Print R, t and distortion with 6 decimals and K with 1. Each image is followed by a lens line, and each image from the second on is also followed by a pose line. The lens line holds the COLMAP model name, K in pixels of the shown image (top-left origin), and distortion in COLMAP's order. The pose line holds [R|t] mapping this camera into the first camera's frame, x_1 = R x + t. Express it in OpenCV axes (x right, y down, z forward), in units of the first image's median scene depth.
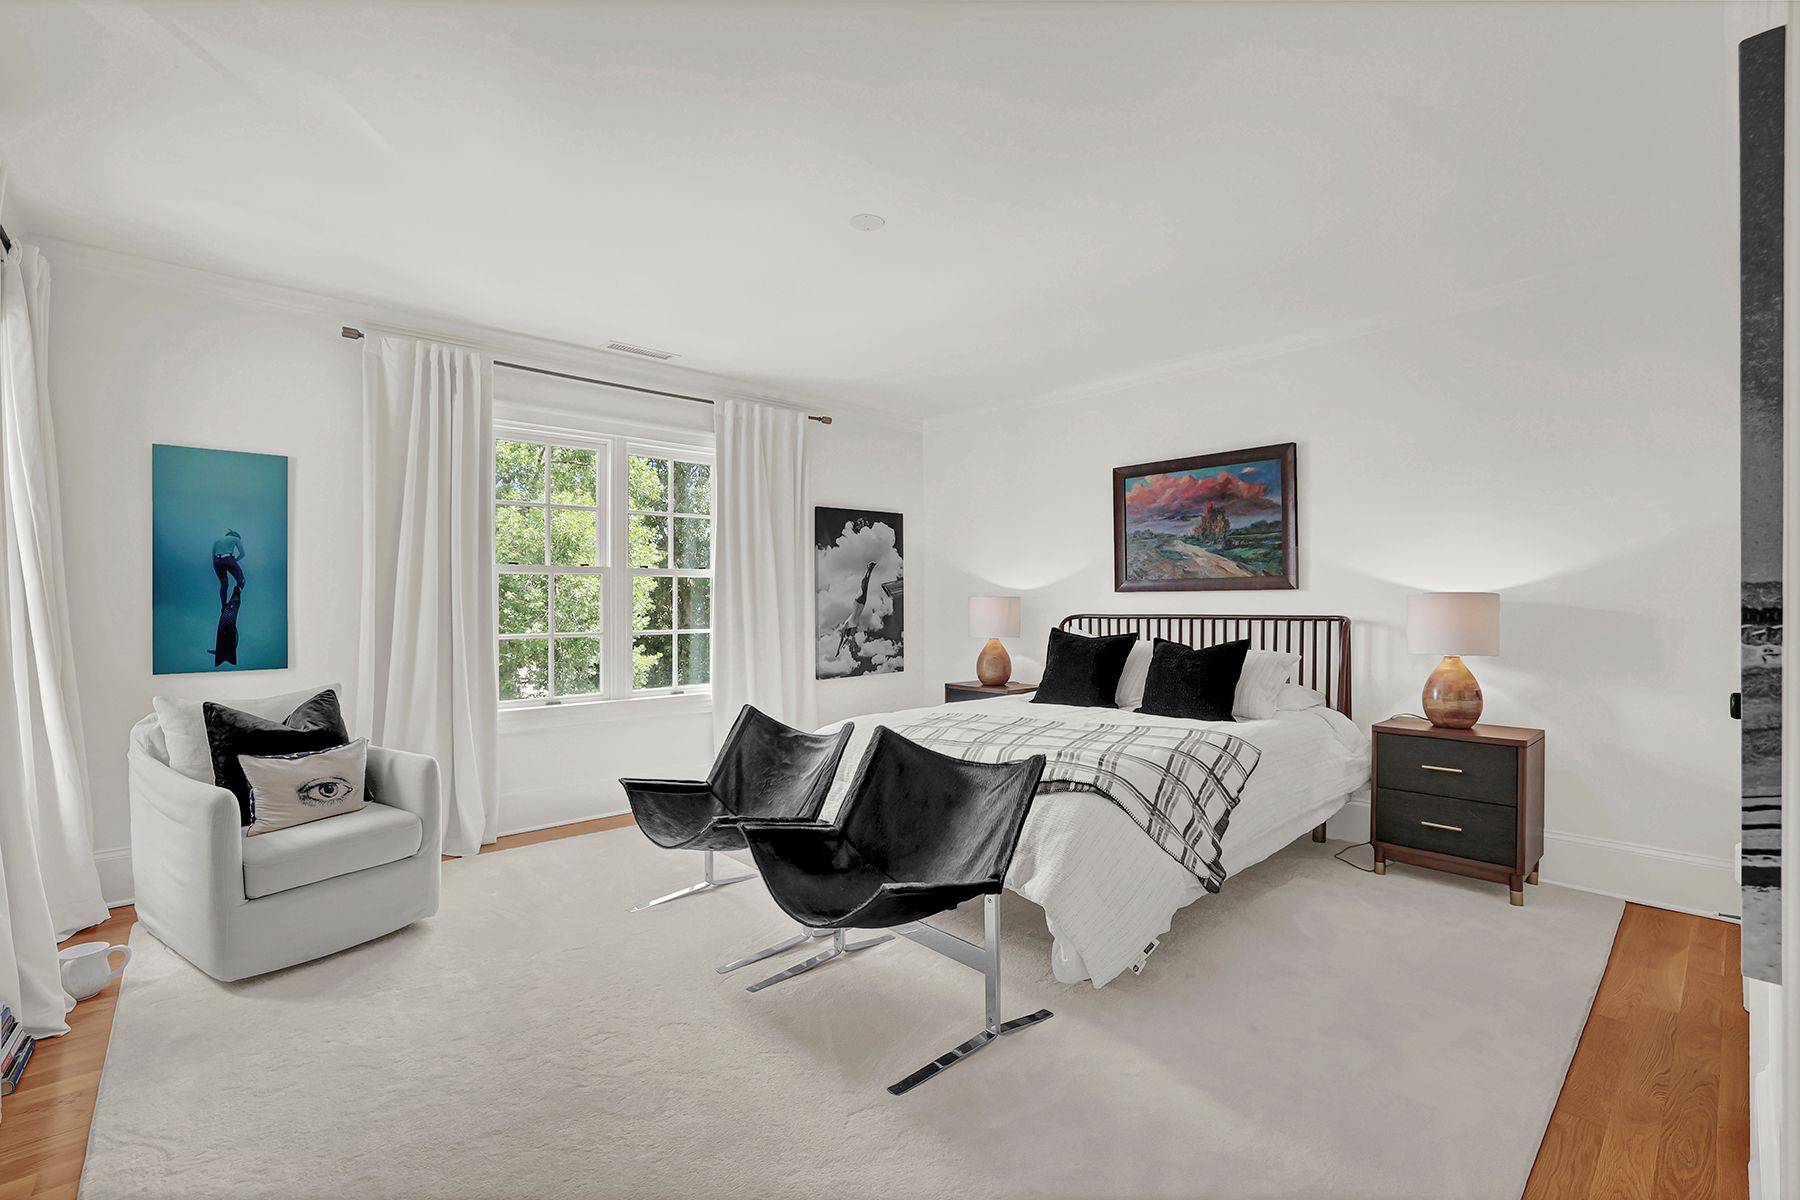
lens RADIAL K [[793.1, 0, 900.0], [0, 793.1, 600.0], [0, 0, 1]] dist [-0.048370, 0.015853]
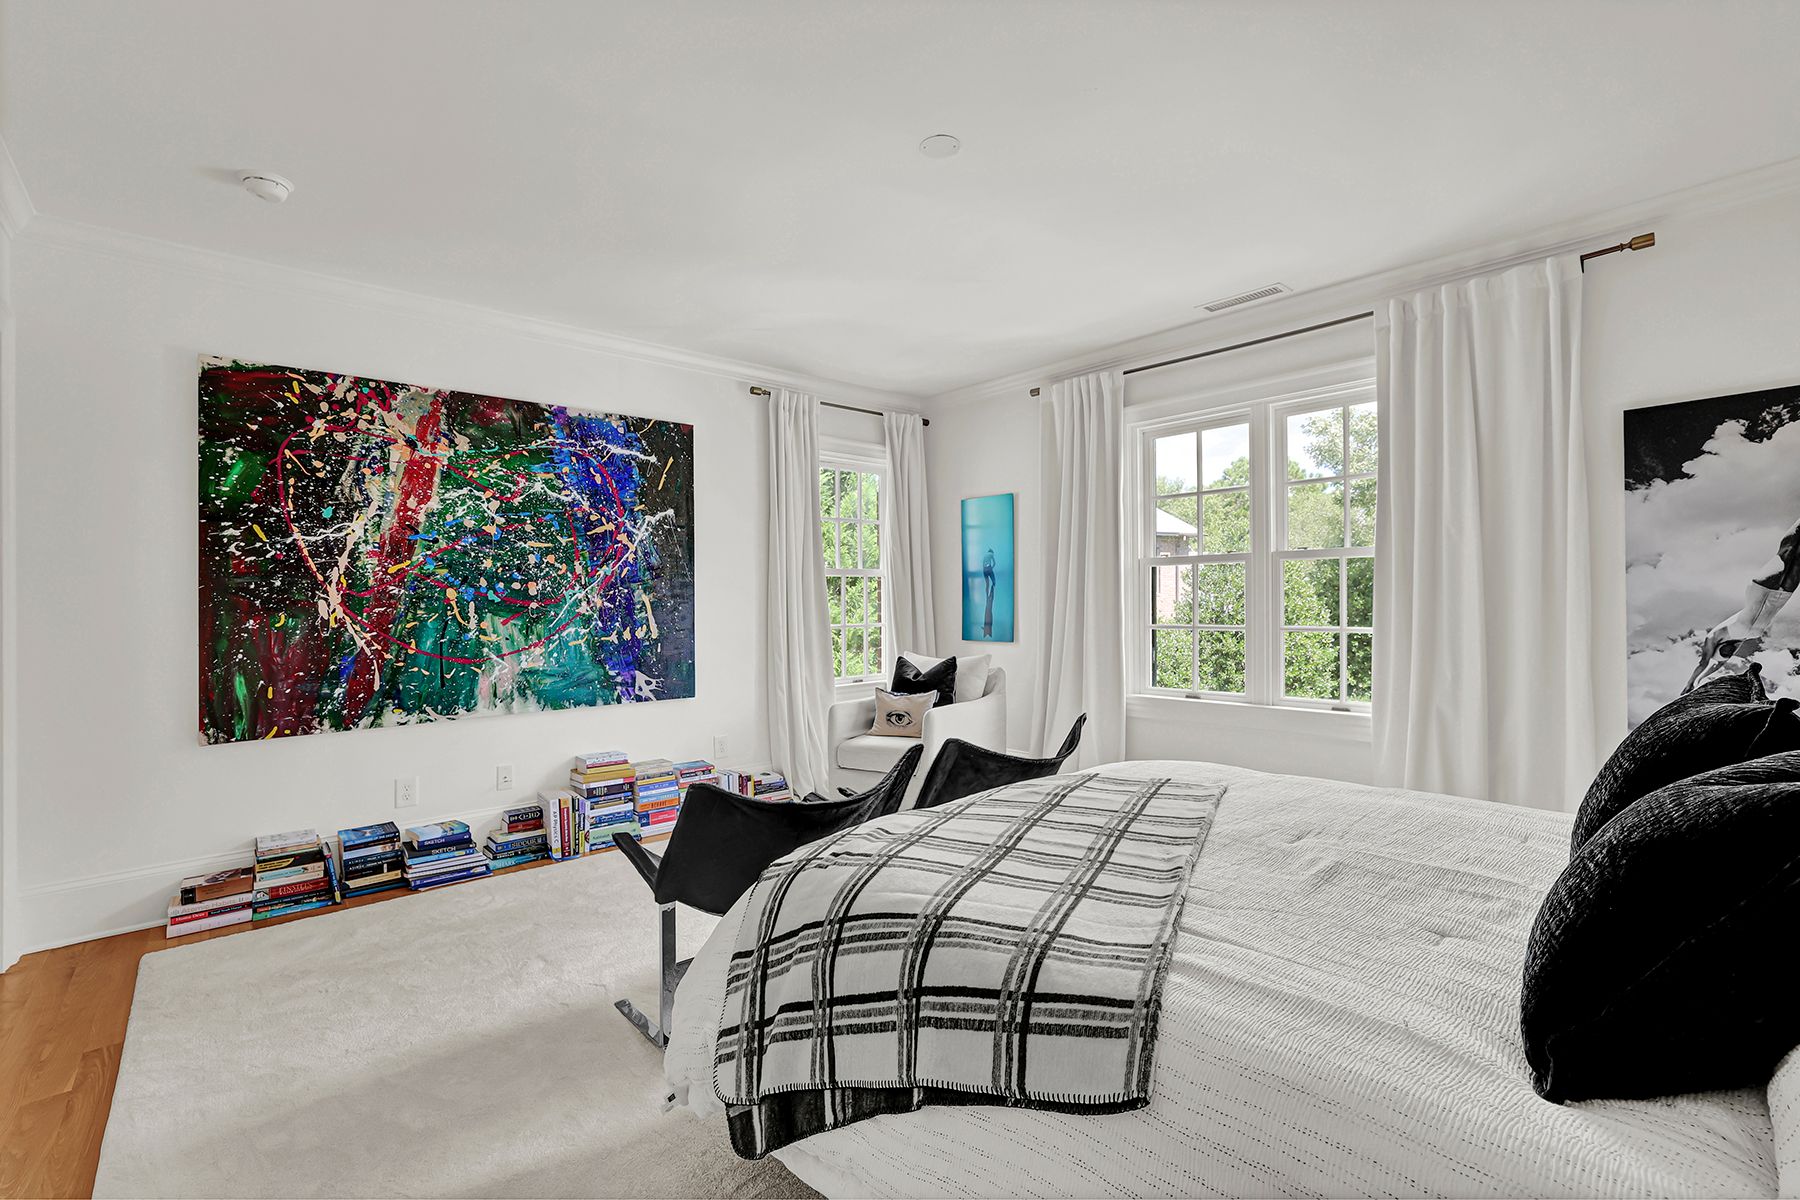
lens RADIAL K [[793.1, 0, 900.0], [0, 793.1, 600.0], [0, 0, 1]] dist [-0.048370, 0.015853]
pose [[-0.007988, 0.004571, -0.999958, 0.460625], [0.016235, 0.999858, 0.004441, 0.000544], [0.999836, -0.016199, -0.008061, 0.555948]]
